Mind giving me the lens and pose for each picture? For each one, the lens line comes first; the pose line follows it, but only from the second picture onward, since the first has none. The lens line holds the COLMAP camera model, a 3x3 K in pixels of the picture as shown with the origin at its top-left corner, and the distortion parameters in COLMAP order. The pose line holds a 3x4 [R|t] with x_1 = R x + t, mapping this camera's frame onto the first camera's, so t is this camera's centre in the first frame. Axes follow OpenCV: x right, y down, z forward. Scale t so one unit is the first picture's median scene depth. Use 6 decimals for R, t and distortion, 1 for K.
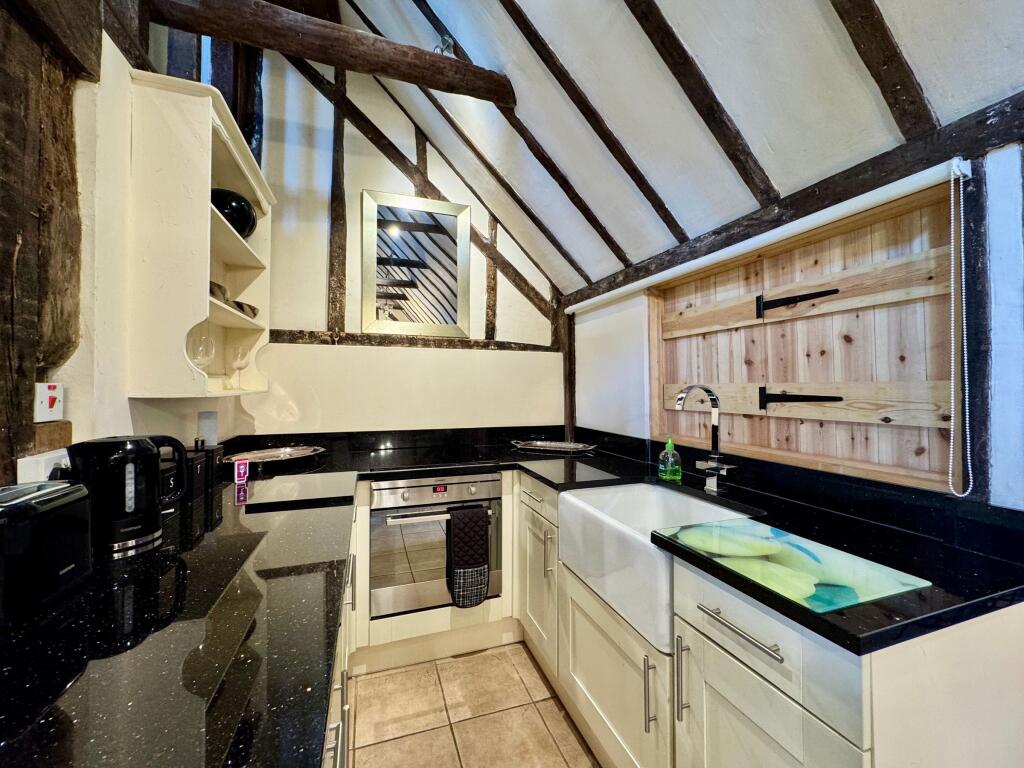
lens RADIAL K [[406.3, 0, 512.4], [0, 406.3, 381.7], [0, 0, 1]] dist [-0.003966, 0.000500]
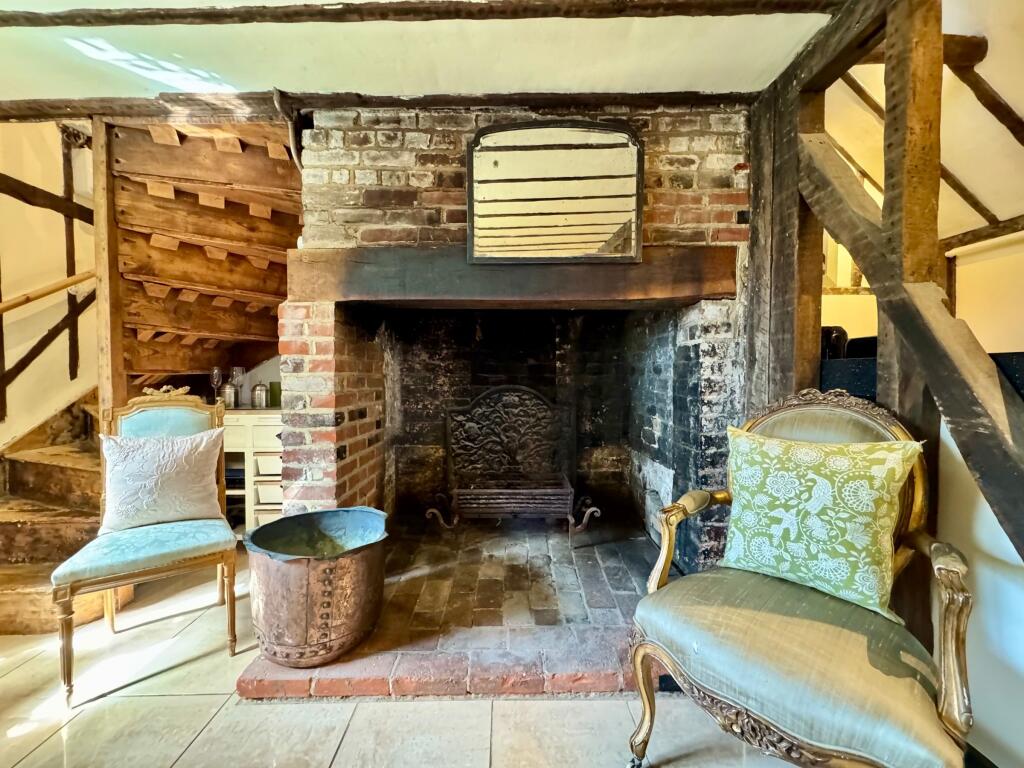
lens RADIAL K [[406.3, 0, 512.8], [0, 406.3, 384.1], [0, 0, 1]] dist [-0.003966, 0.000500]
pose [[0.948029, 0.002763, -0.318172, -0.918432], [0.011468, 0.999016, 0.042846, 0.158403], [0.317978, -0.044268, 0.947064, -0.545998]]
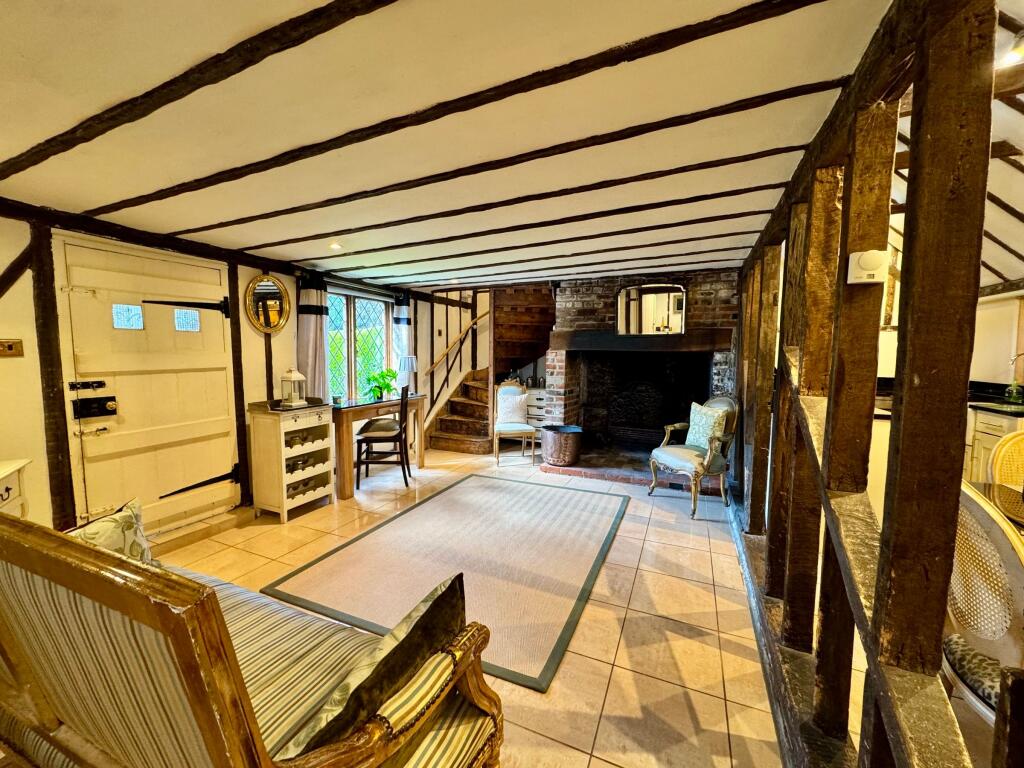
lens RADIAL K [[406.3, 0, 512.8], [0, 406.3, 380.5], [0, 0, 1]] dist [-0.003966, 0.000500]
pose [[0.723827, 0.051625, -0.688047, -0.019920], [0.002613, 0.996985, 0.077554, -0.016092], [0.689976, -0.057933, 0.721510, -1.957068]]
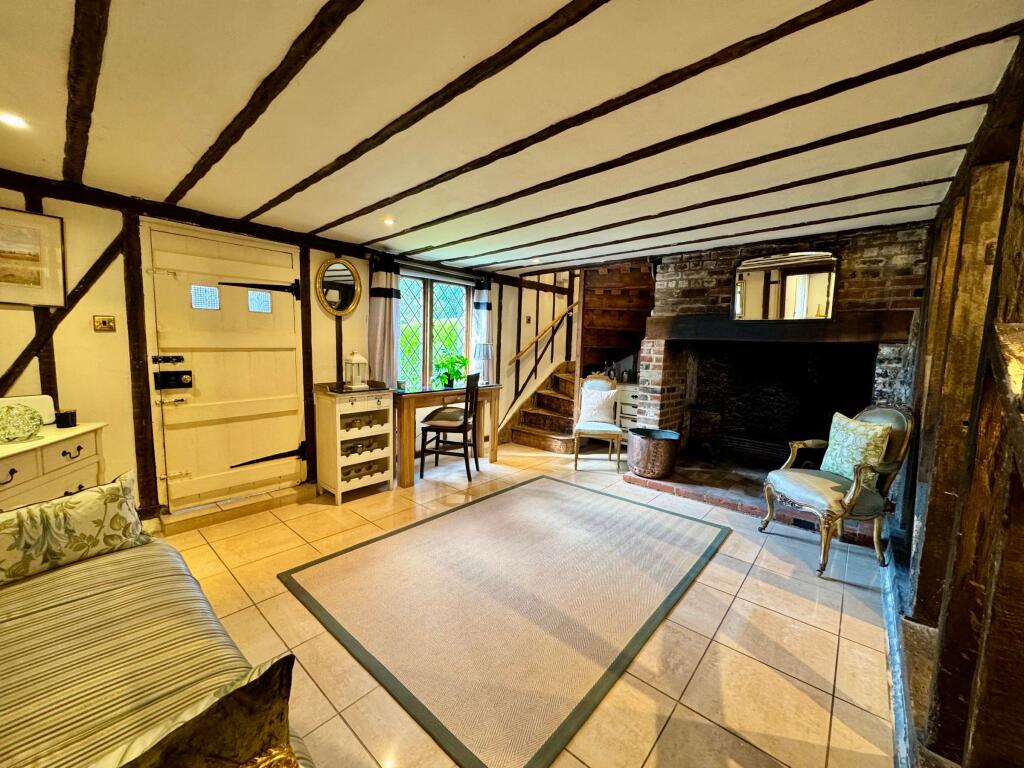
lens RADIAL K [[406.3, 0, 512.7], [0, 406.3, 381.0], [0, 0, 1]] dist [-0.003966, 0.000500]
pose [[0.482327, 0.092160, -0.871130, -0.062997], [-0.014615, 0.995159, 0.097190, 0.016072], [0.875869, -0.034146, 0.481339, -1.578483]]
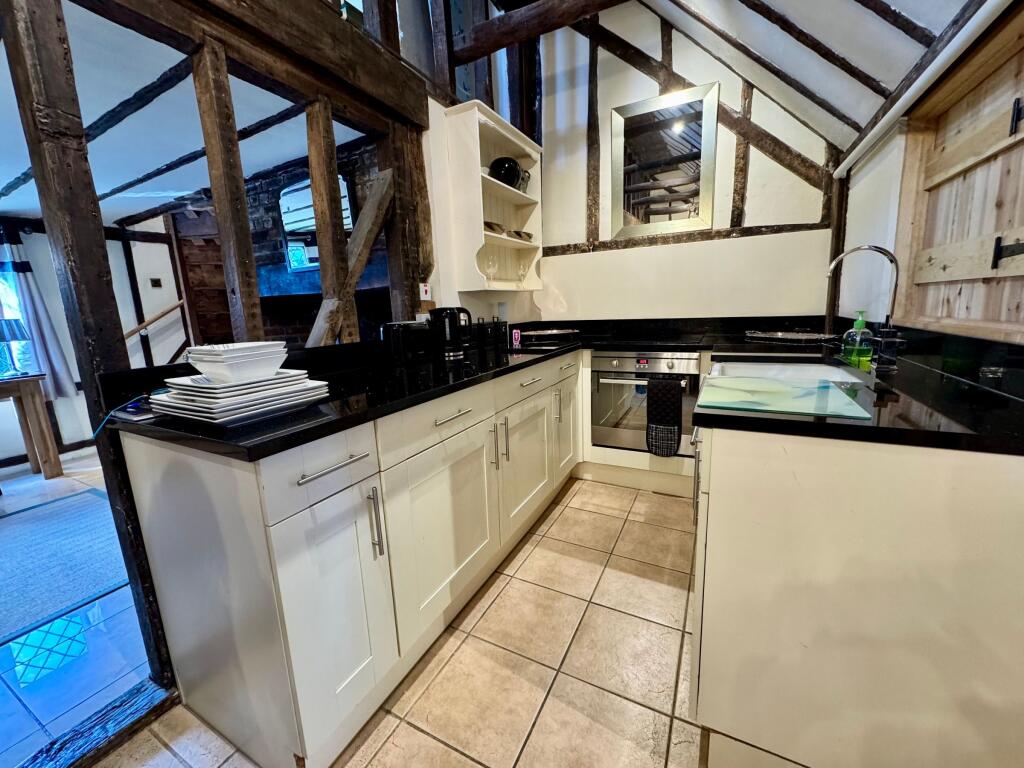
lens RADIAL K [[406.3, 0, 512.3], [0, 406.3, 381.1], [0, 0, 1]] dist [-0.003966, 0.000500]
pose [[0.681998, 0.103814, -0.723949, 0.497105], [0.051017, 0.980710, 0.188694, 0.073395], [0.729573, -0.165623, 0.663545, -0.139779]]
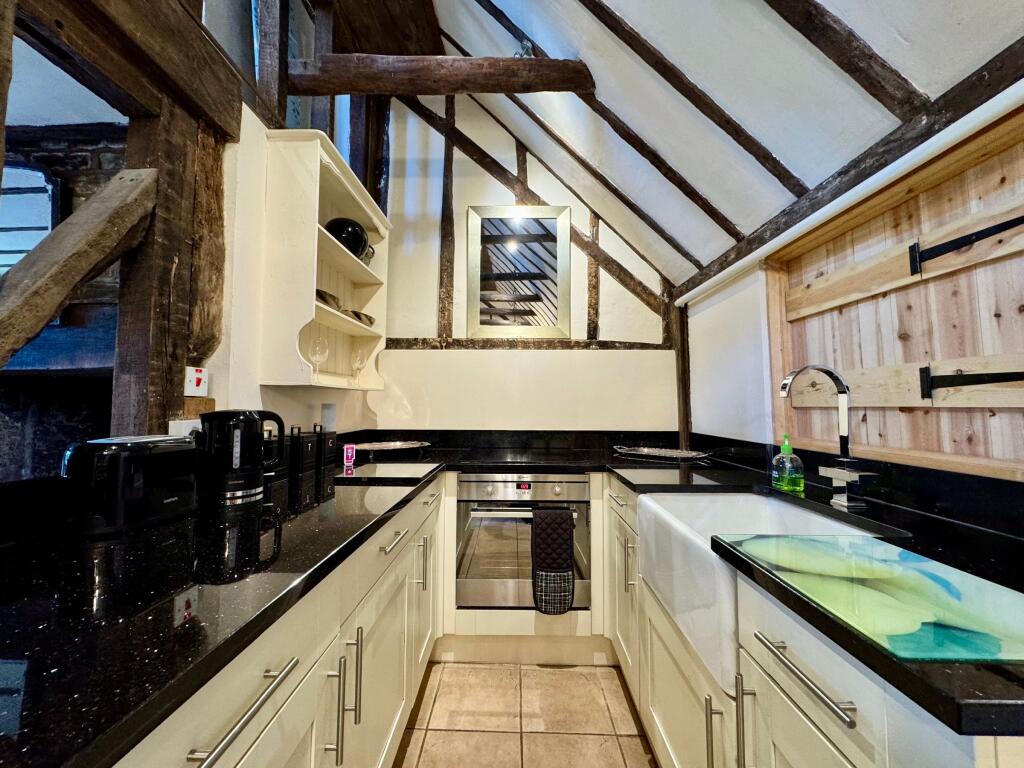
lens RADIAL K [[406.3, 0, 512.3], [0, 406.3, 381.6], [0, 0, 1]] dist [-0.003966, 0.000500]
pose [[0.938154, -0.017613, -0.345769, 0.152384], [0.002127, 0.998980, -0.045114, 0.059935], [0.346211, 0.041589, 0.937234, 0.061286]]
